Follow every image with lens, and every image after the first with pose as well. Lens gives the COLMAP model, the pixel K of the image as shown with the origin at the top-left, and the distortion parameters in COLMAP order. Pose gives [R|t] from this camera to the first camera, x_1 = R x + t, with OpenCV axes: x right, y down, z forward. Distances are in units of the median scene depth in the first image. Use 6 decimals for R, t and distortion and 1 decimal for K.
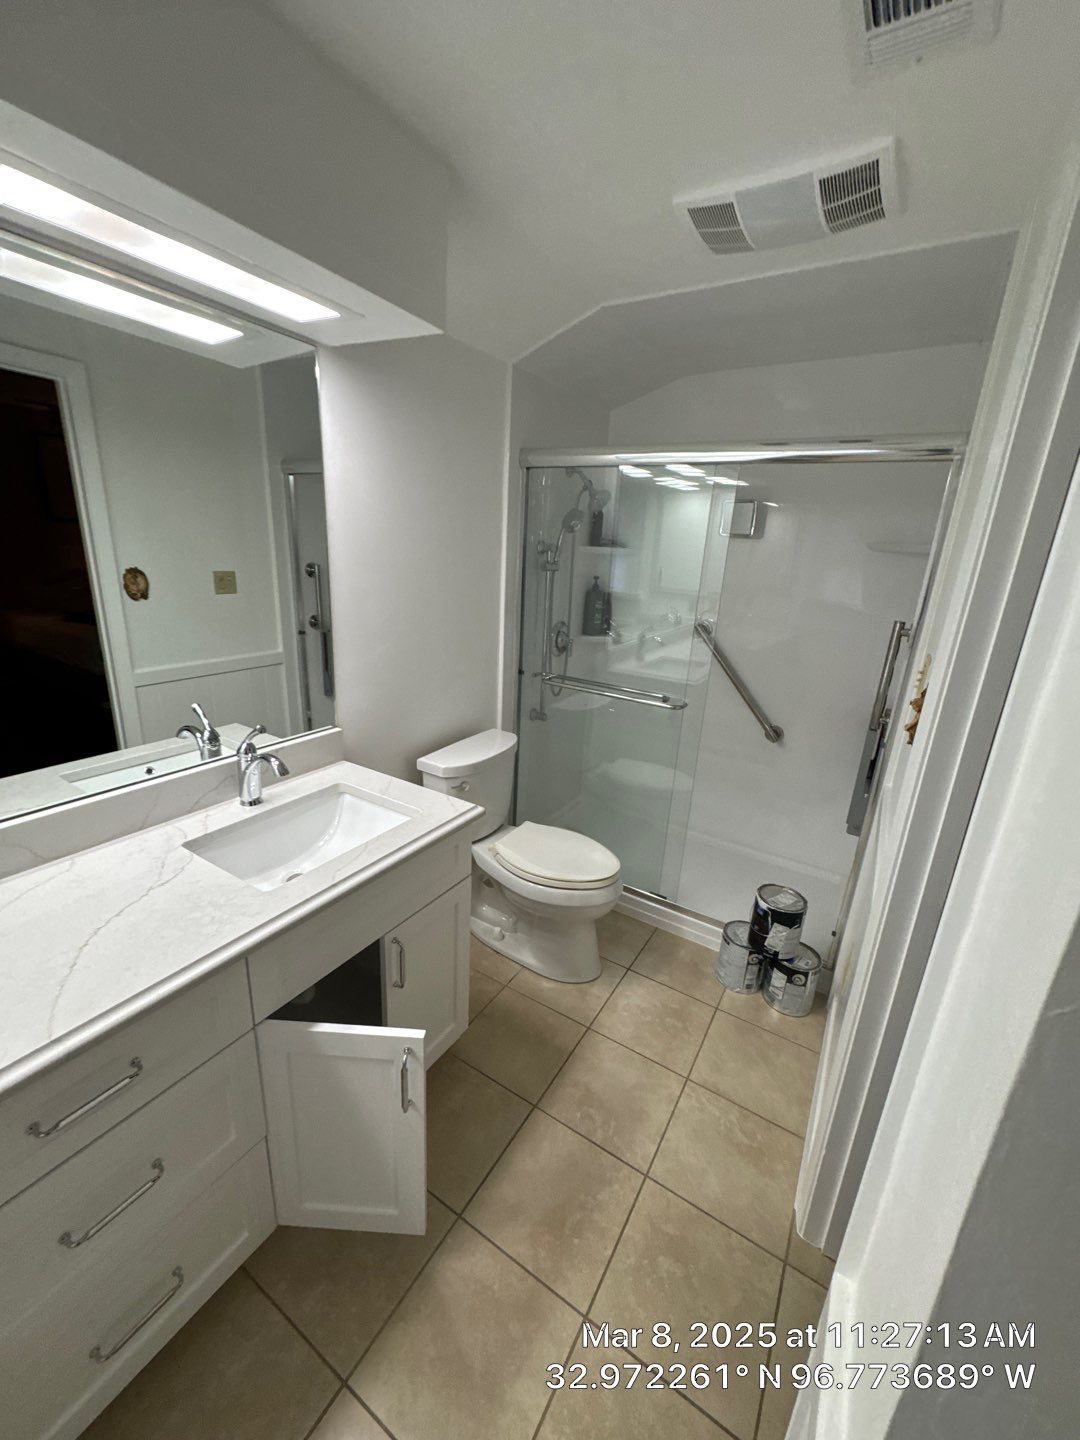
lens RADIAL K [[572.7, 0, 539.1], [0, 572.7, 720.6], [0, 0, 1]] dist [-0.000160, -0.000088]
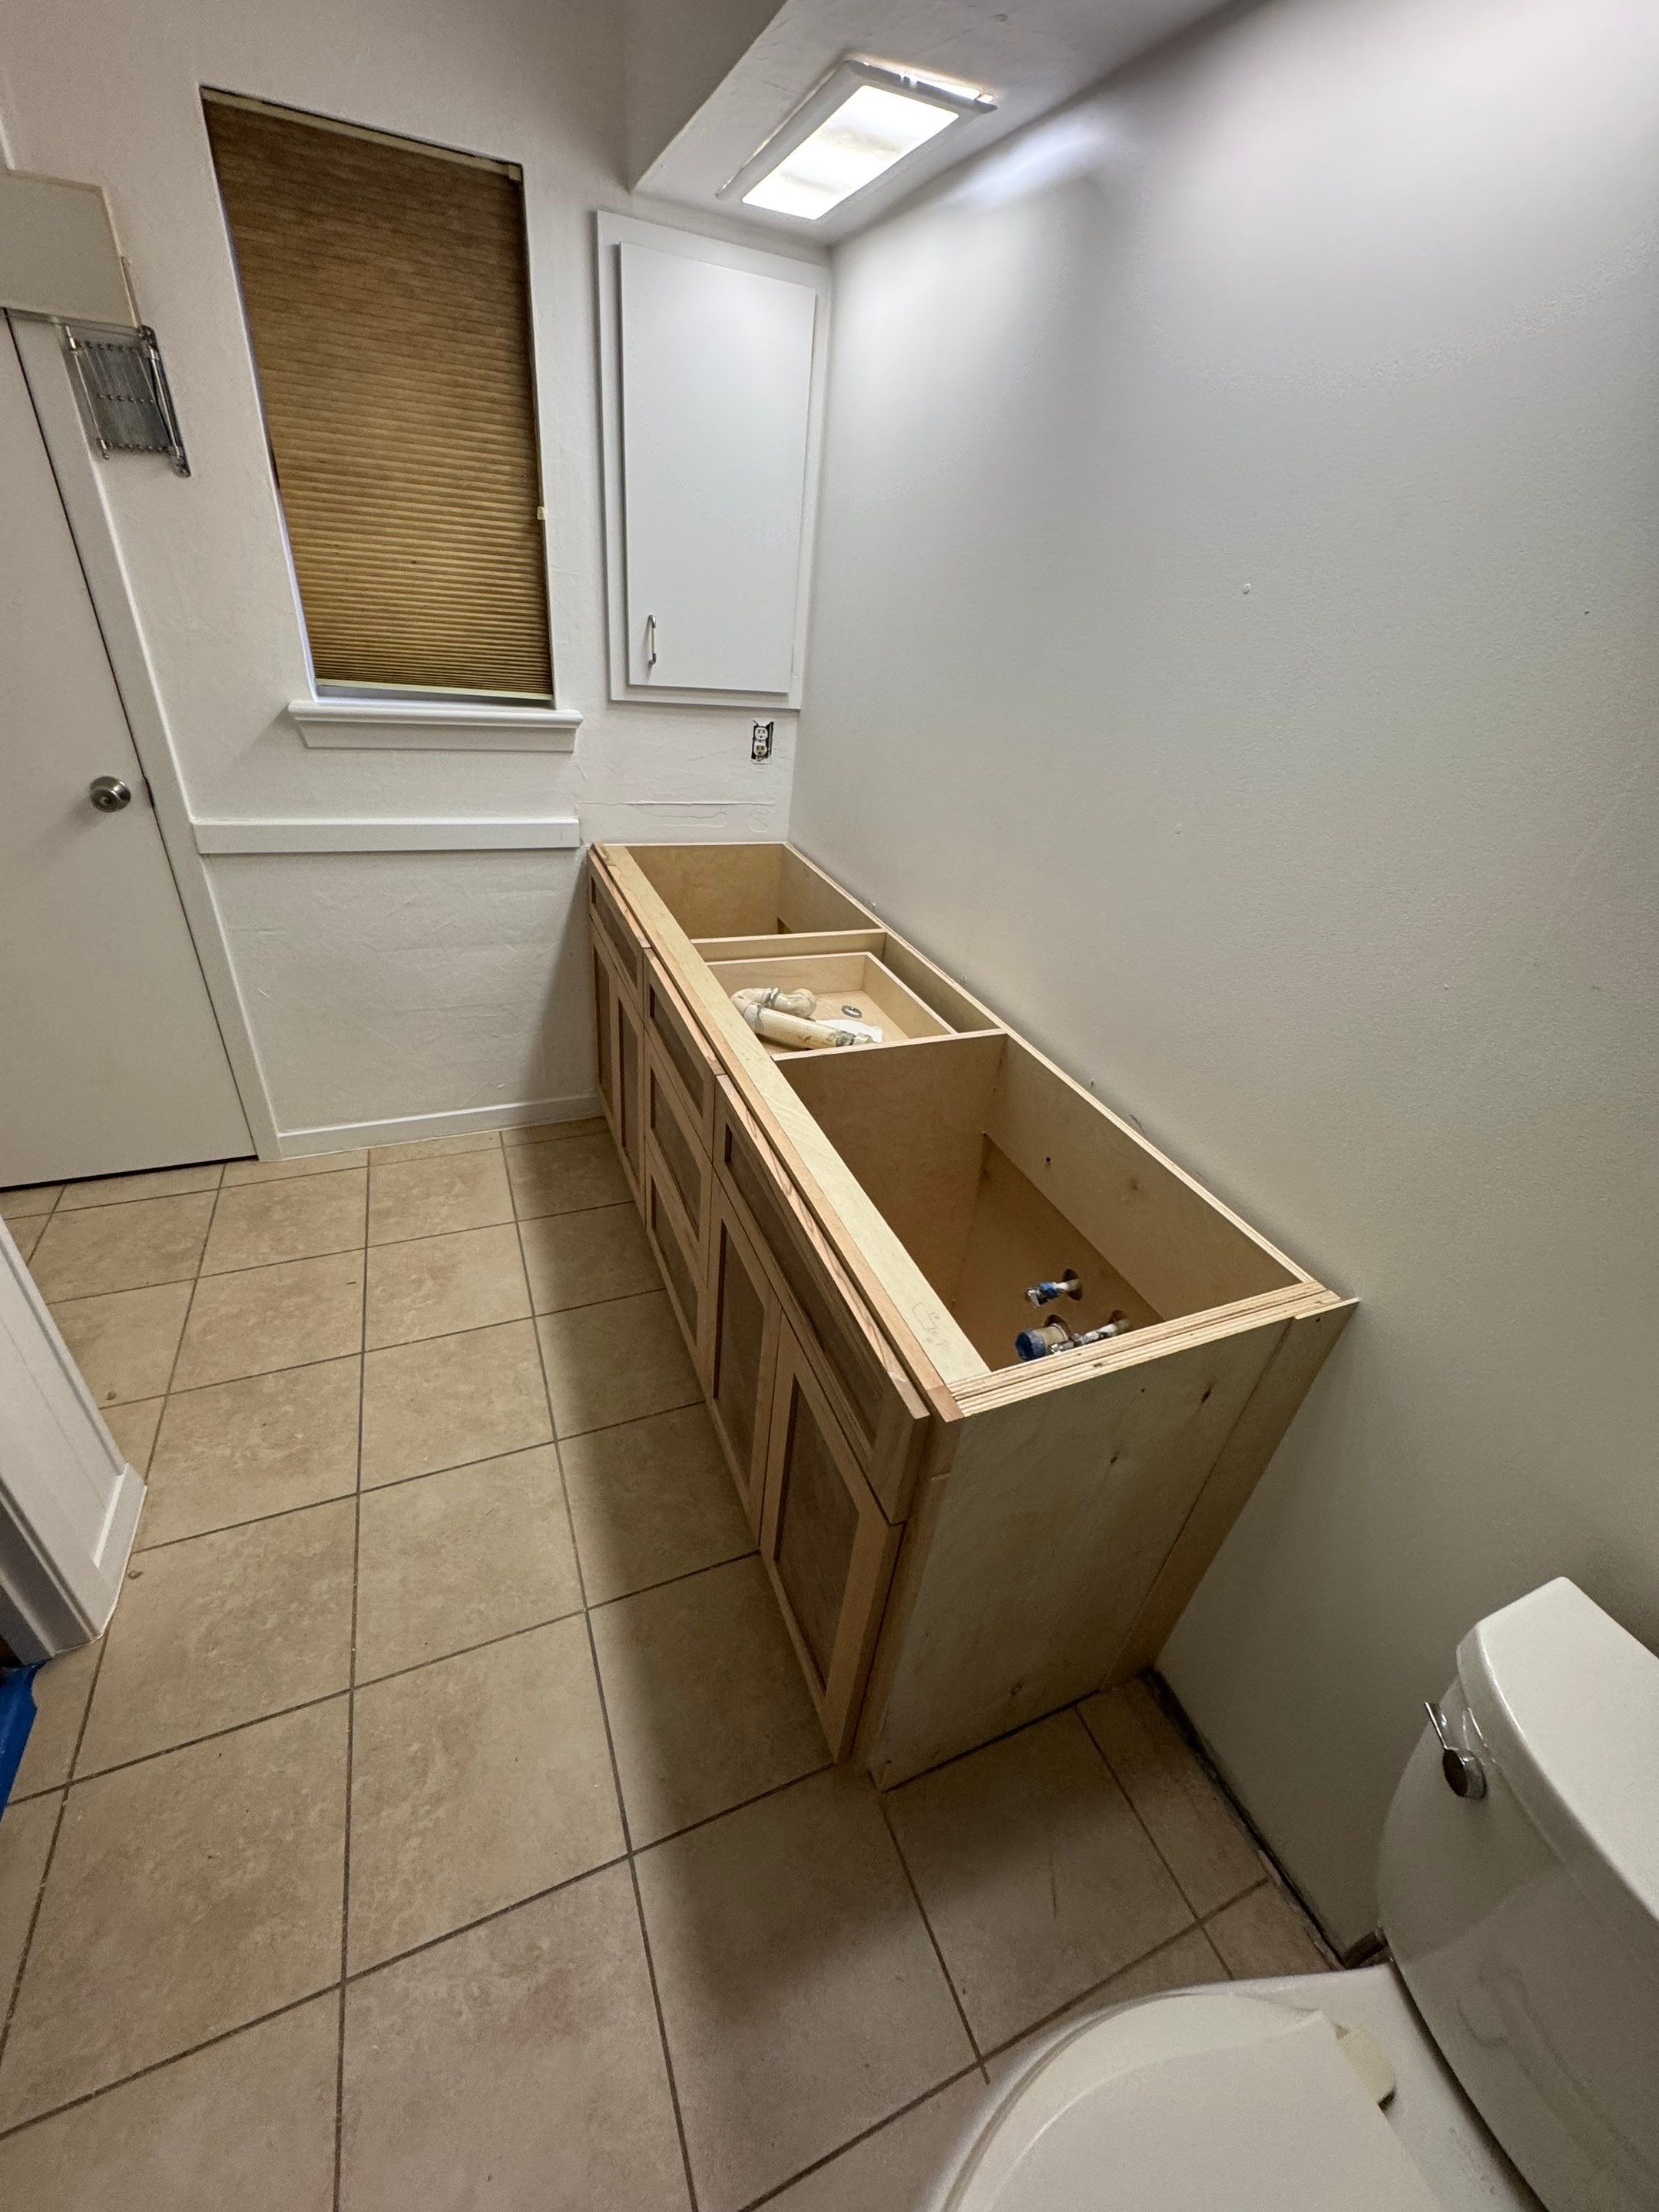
lens RADIAL K [[879.7, 0, 823.5], [0, 879.7, 1108.3], [0, 0, 1]] dist [-0.000160, -0.000088]
pose [[-0.574964, 0.338325, -0.744951, 0.182518], [-0.353276, 0.718592, 0.599017, -0.190122], [0.737979, 0.607587, -0.293643, 0.766591]]
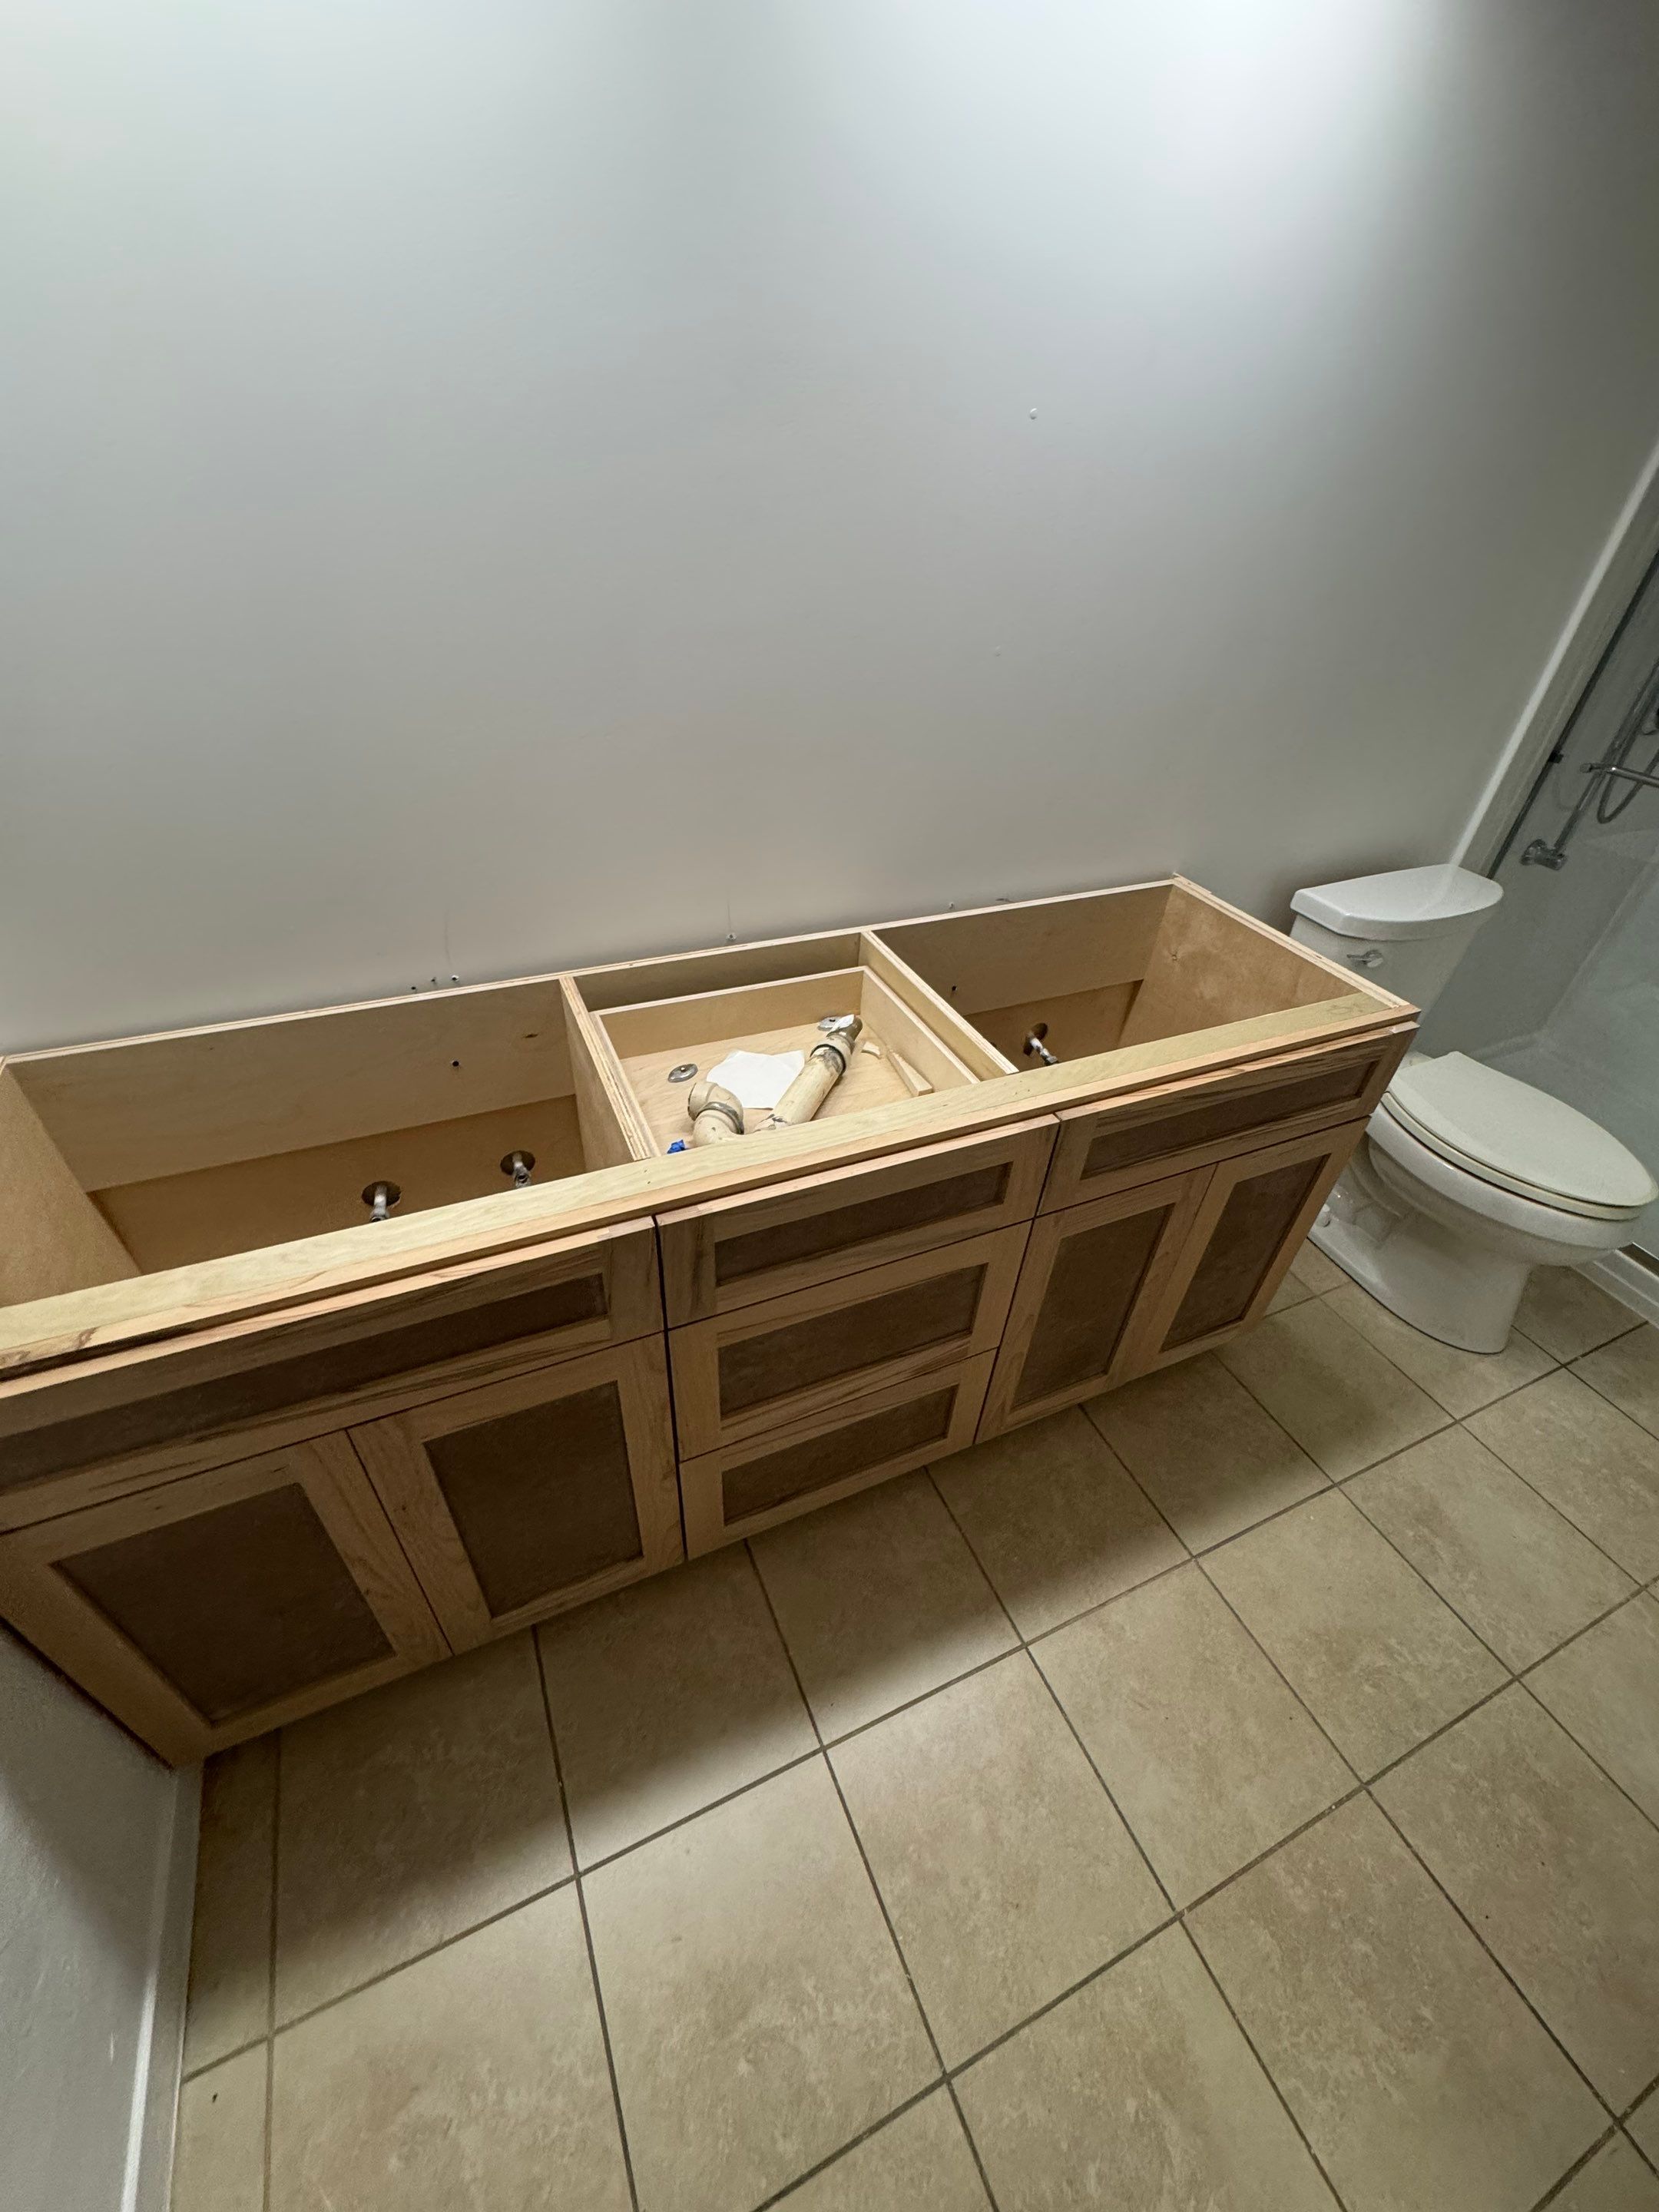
lens RADIAL K [[879.7, 0, 825.9], [0, 879.7, 1110.2], [0, 0, 1]] dist [-0.000160, -0.000088]
pose [[0.832685, 0.333472, -0.442077, -0.146519], [-0.174395, 0.915638, 0.362206, 0.033887], [0.525568, -0.224507, 0.820594, 0.002658]]
